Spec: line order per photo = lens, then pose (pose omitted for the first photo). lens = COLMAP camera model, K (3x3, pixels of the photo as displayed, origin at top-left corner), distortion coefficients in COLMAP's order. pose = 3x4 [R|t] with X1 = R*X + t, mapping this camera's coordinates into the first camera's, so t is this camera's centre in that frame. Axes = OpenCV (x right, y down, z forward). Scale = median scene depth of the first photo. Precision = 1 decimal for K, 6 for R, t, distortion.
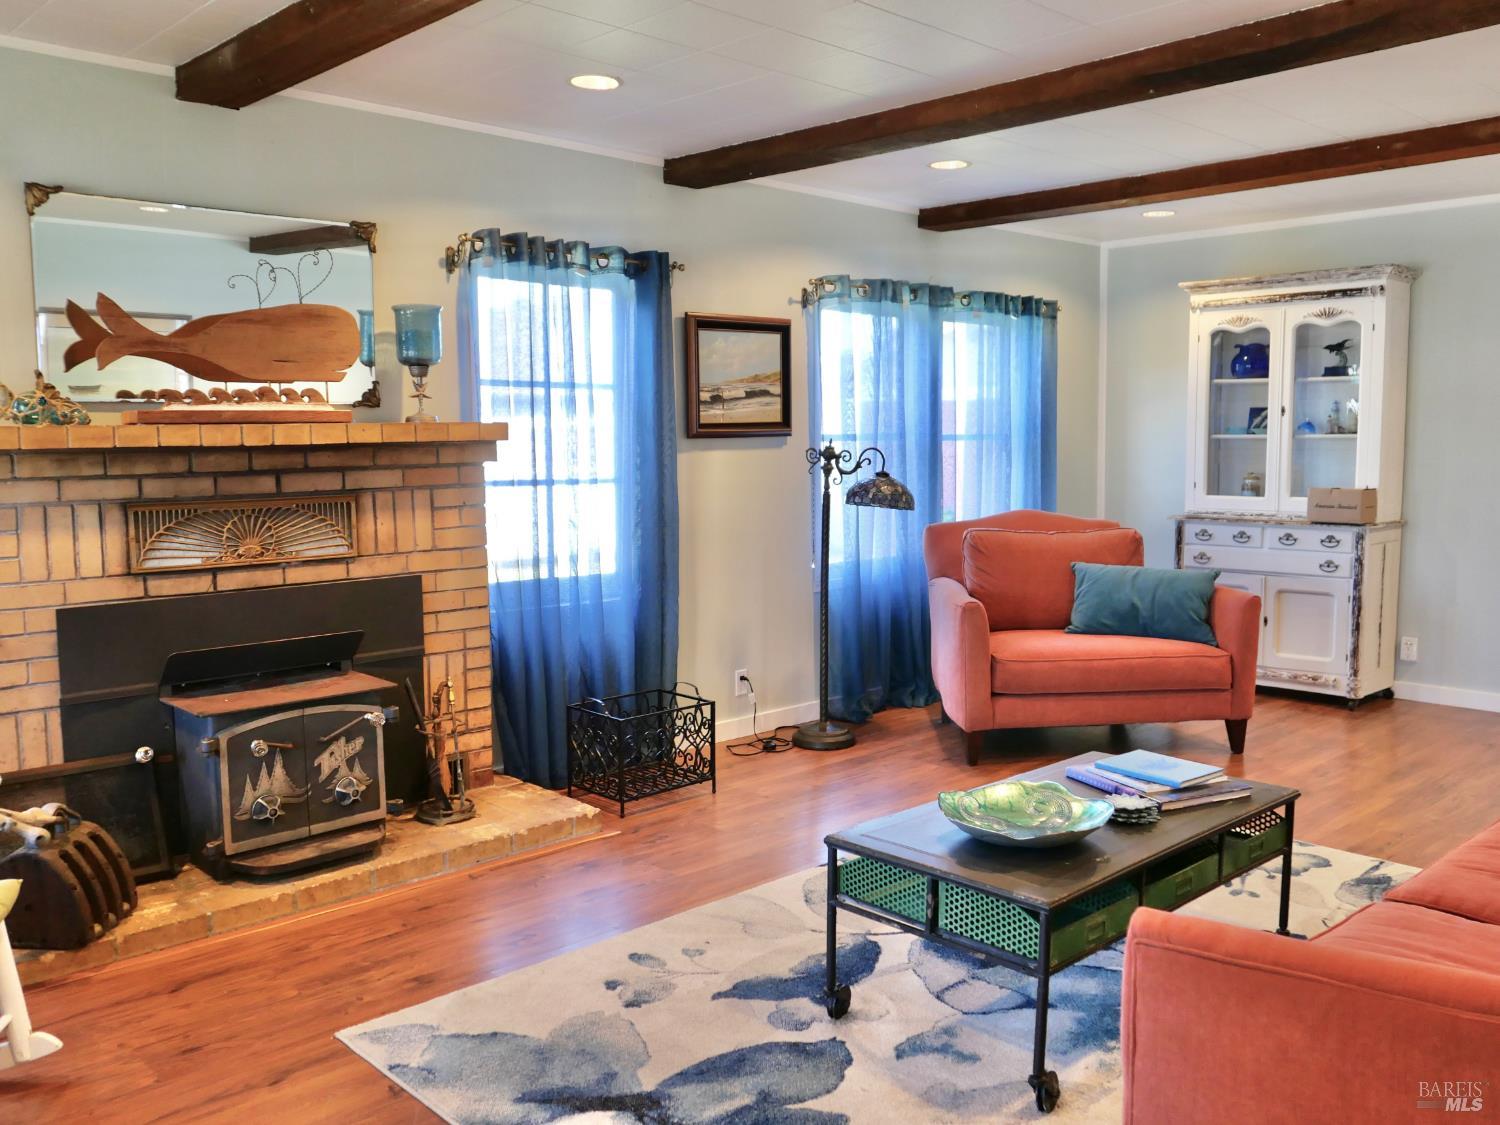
lens RADIAL K [[1248.7, 0, 749.2], [0, 1248.7, 571.3], [0, 0, 1]] dist [-0.019496, 0.006562]
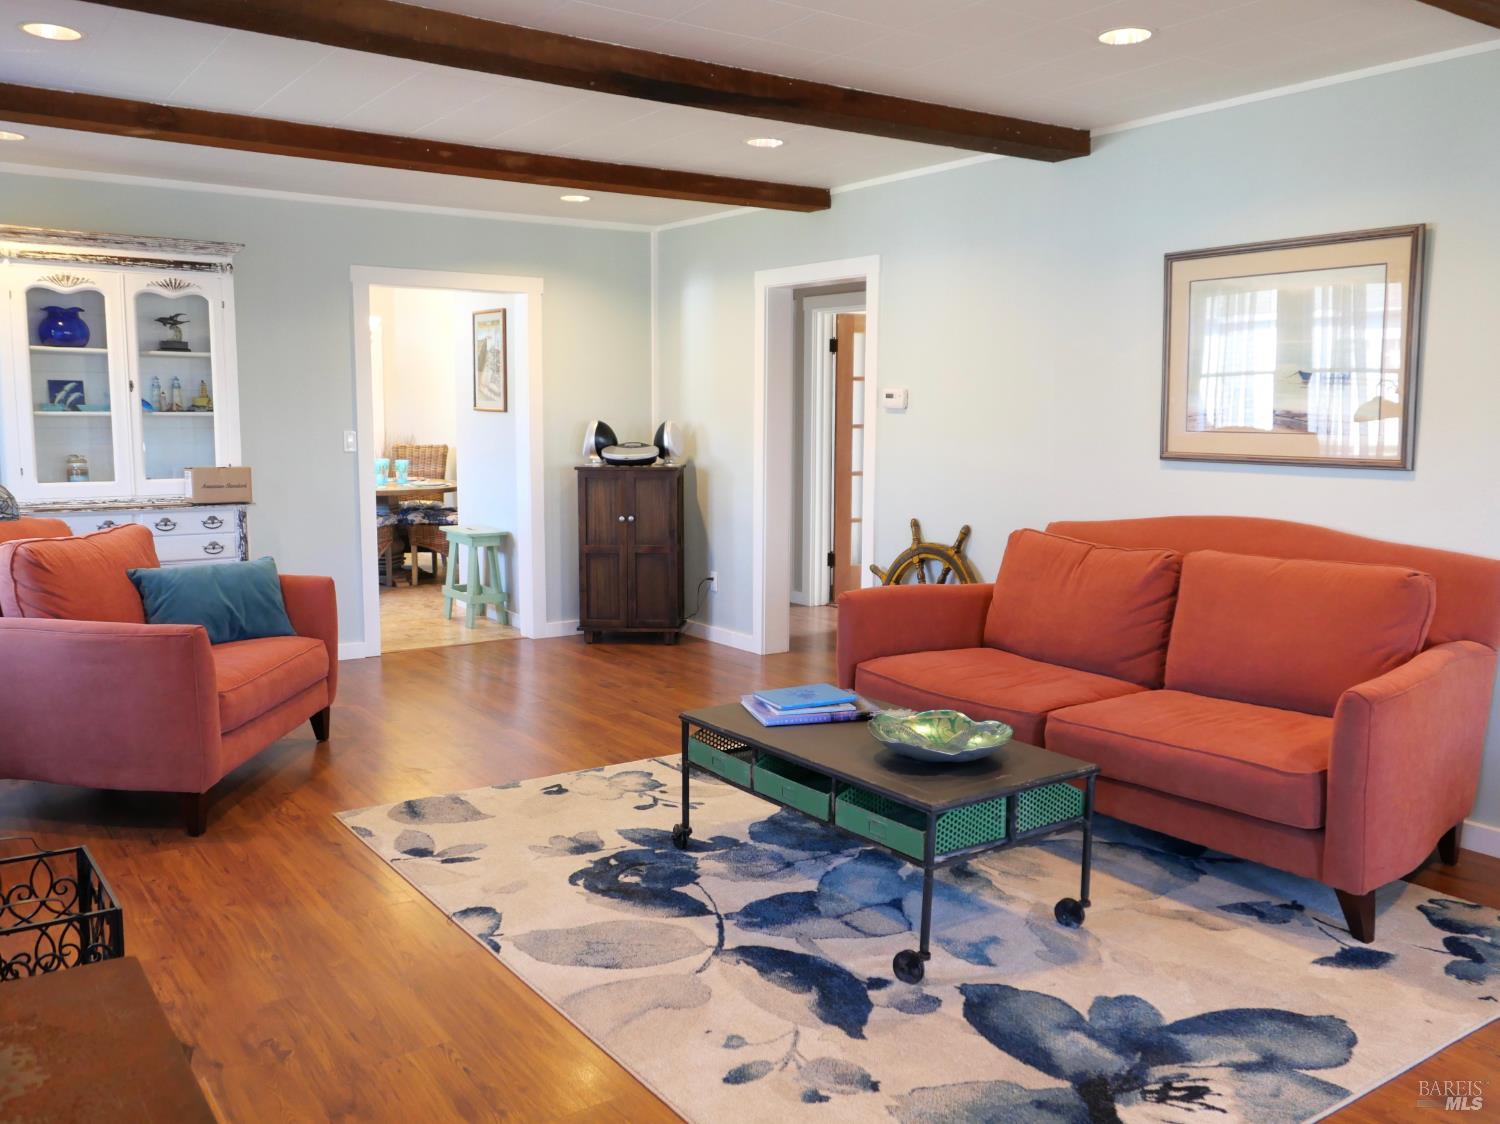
lens RADIAL K [[1248.7, 0, 748.5], [0, 1248.7, 549.5], [0, 0, 1]] dist [-0.019496, 0.006562]
pose [[0.150183, -0.098443, 0.983745, -0.430957], [0.100040, 0.991436, 0.083940, -0.043203], [-0.983584, 0.085807, 0.158745, 0.441442]]
